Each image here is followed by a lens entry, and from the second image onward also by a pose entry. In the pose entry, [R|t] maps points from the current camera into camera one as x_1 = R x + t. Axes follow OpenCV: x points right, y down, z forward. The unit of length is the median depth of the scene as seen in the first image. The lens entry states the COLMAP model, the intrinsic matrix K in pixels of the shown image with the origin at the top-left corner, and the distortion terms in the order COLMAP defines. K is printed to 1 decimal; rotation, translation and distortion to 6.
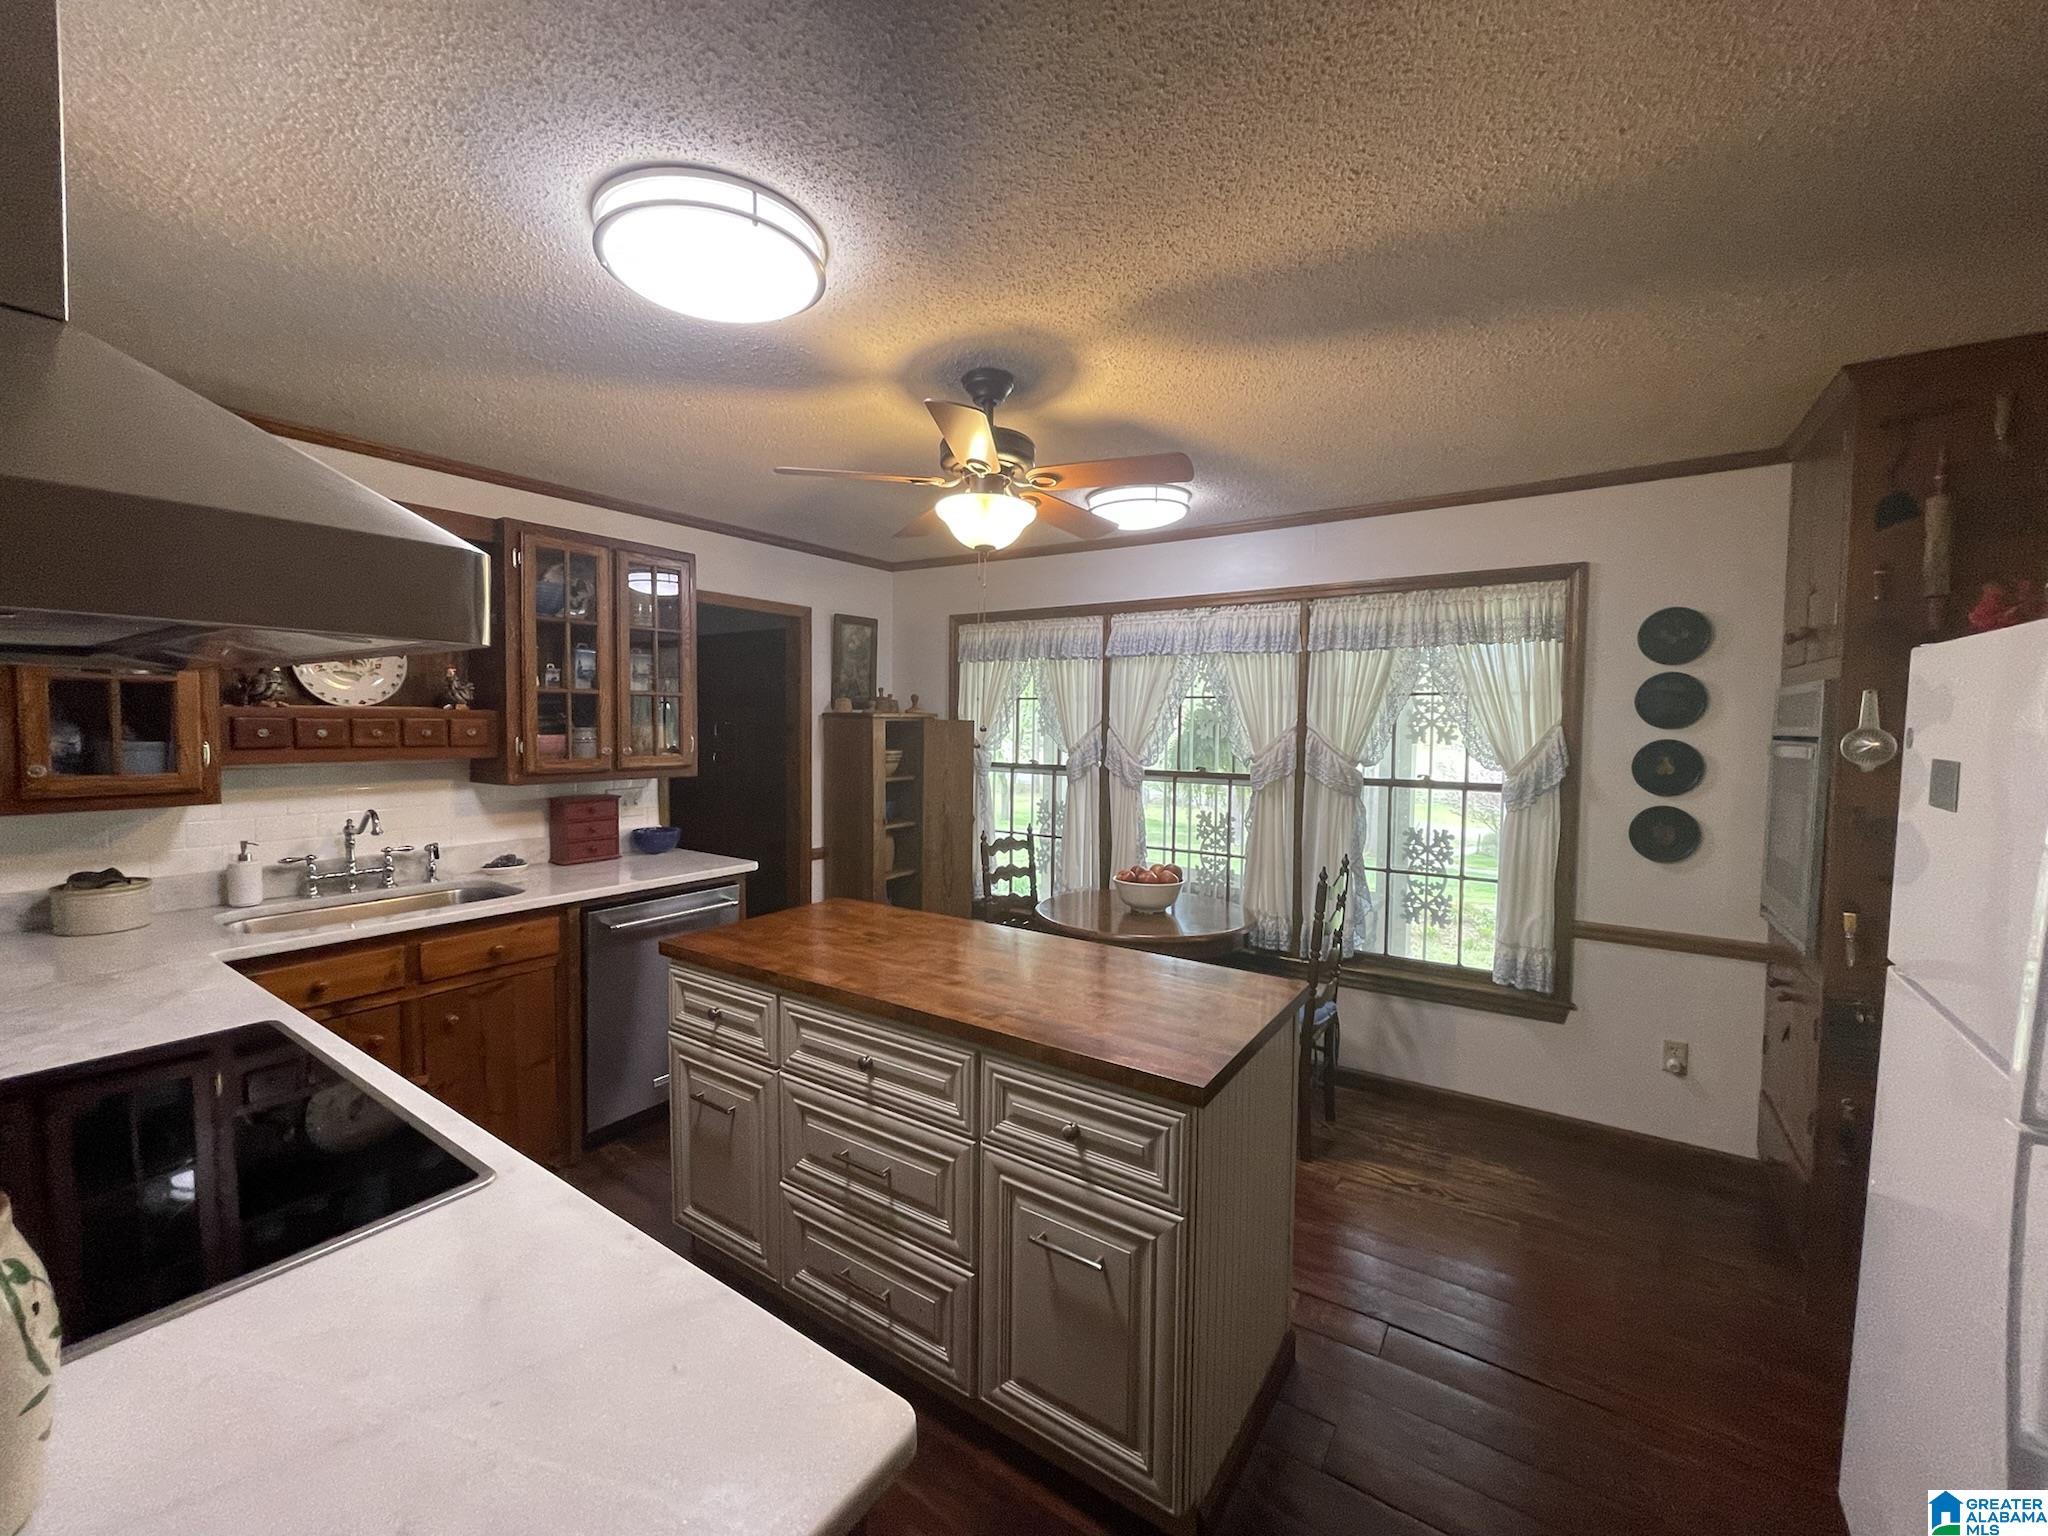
lens RADIAL K [[831.9, 0, 1008.3], [0, 831.9, 755.0], [0, 0, 1]] dist [-0.002686, 0.001486]
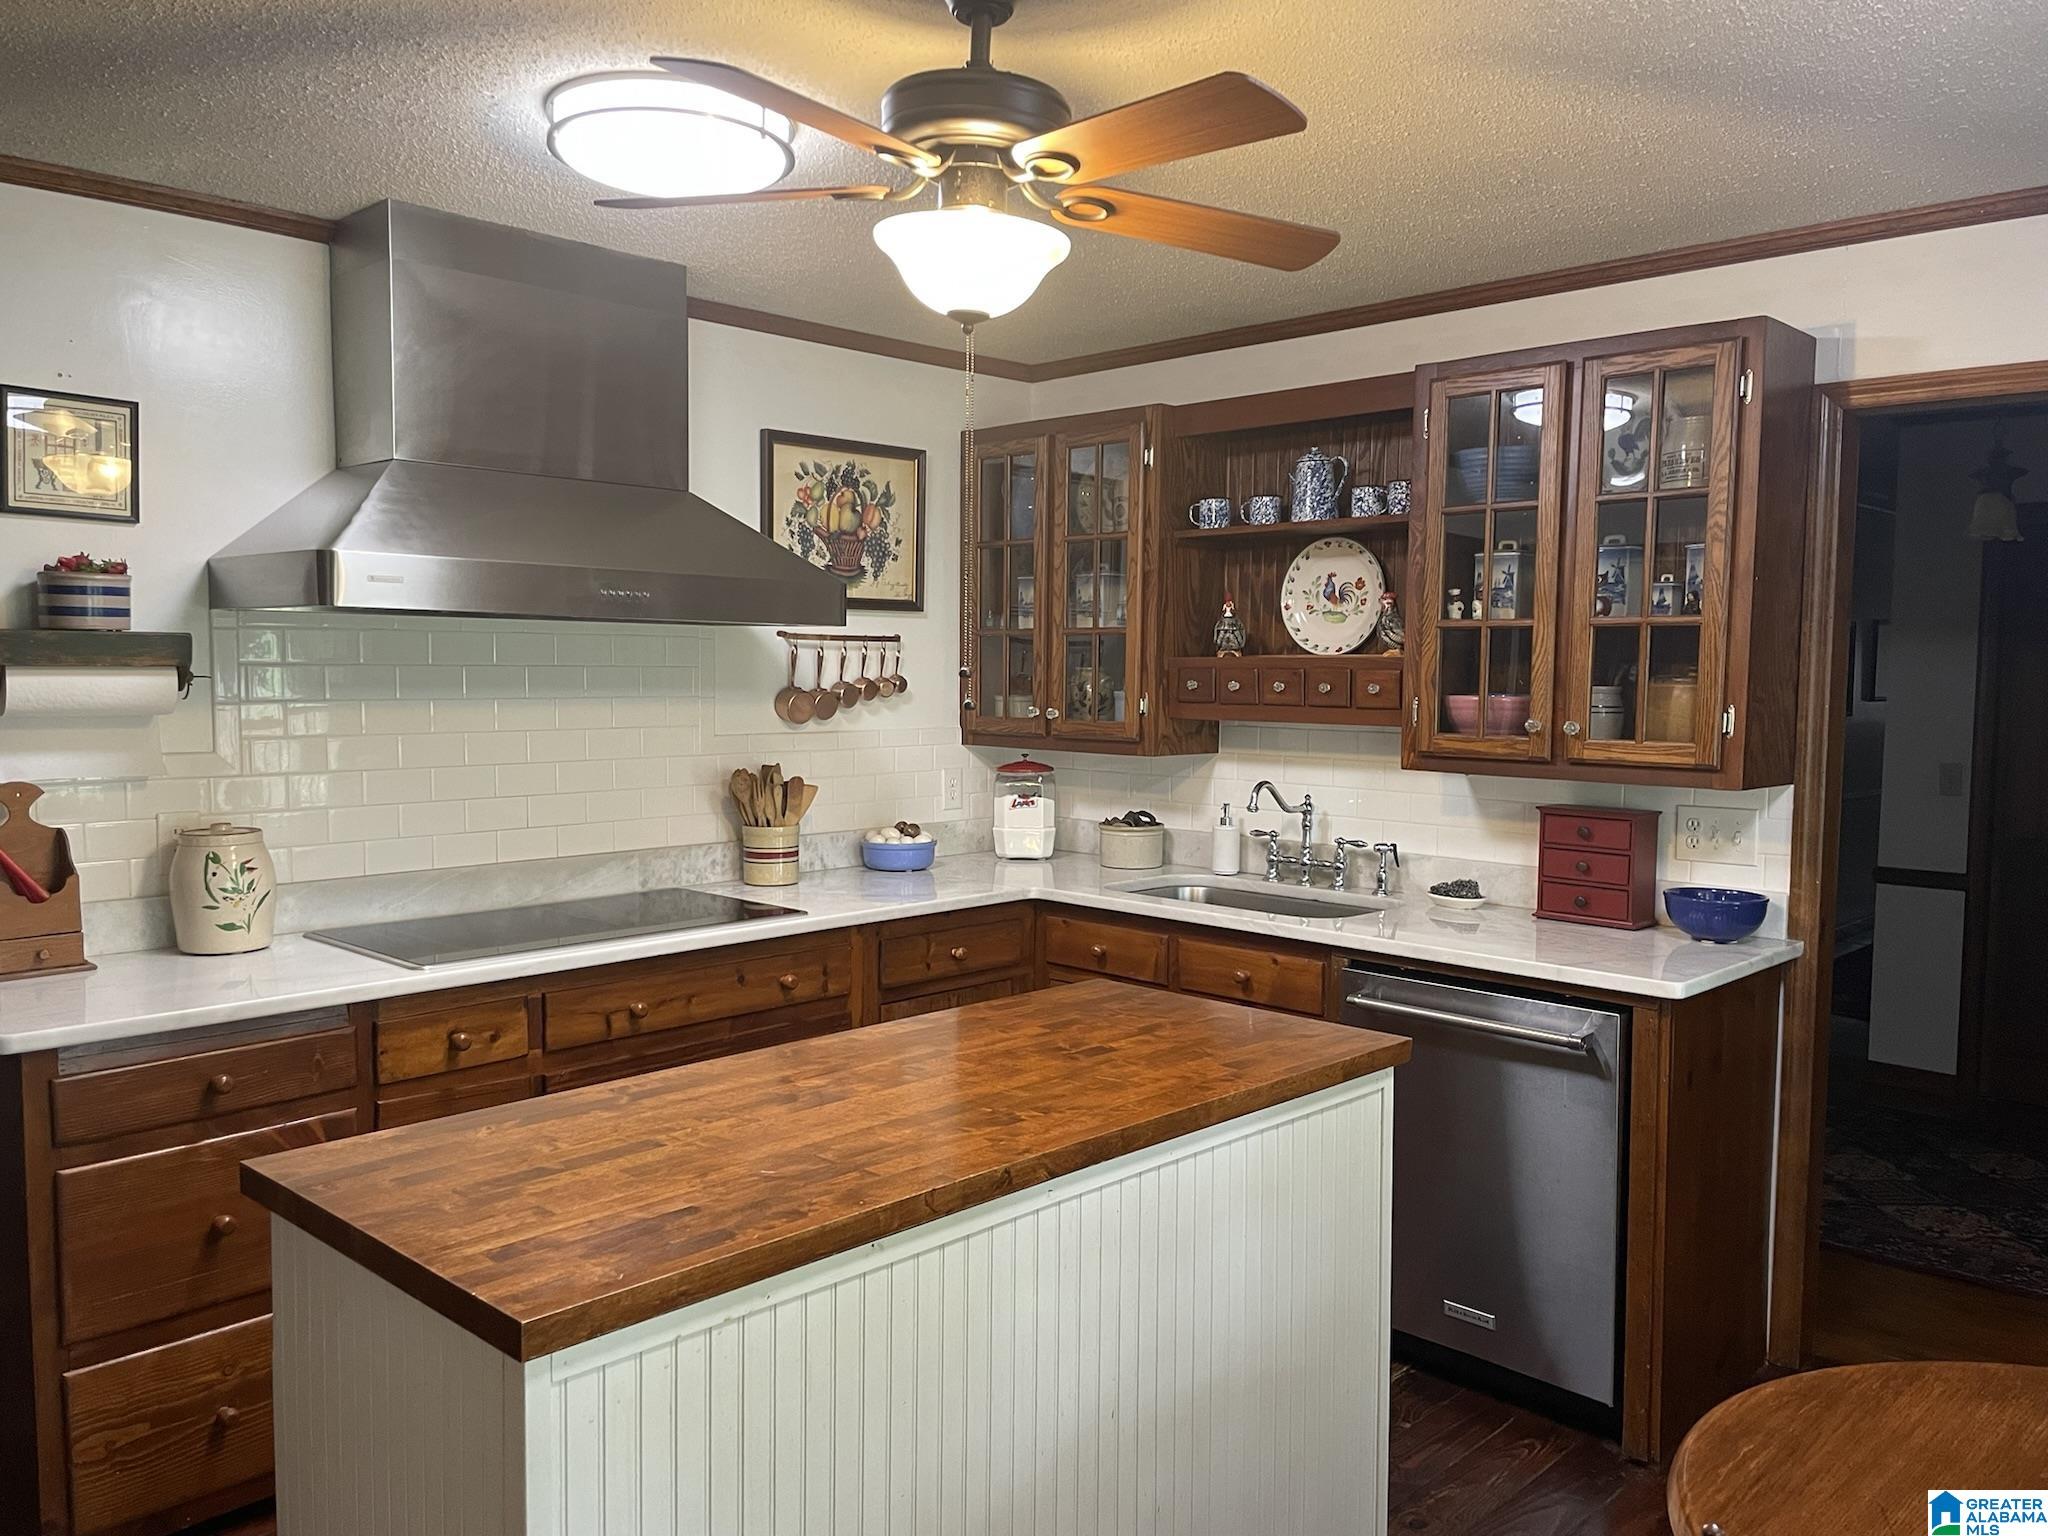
lens RADIAL K [[1544.8, 0, 1021.6], [0, 1544.8, 774.8], [0, 0, 1]] dist [0.084458, -0.090593]
pose [[-0.172184, 0.053354, -0.983619, 0.701433], [-0.057764, 0.996267, 0.064152, -0.021679], [0.983370, 0.067863, -0.168459, 0.930211]]
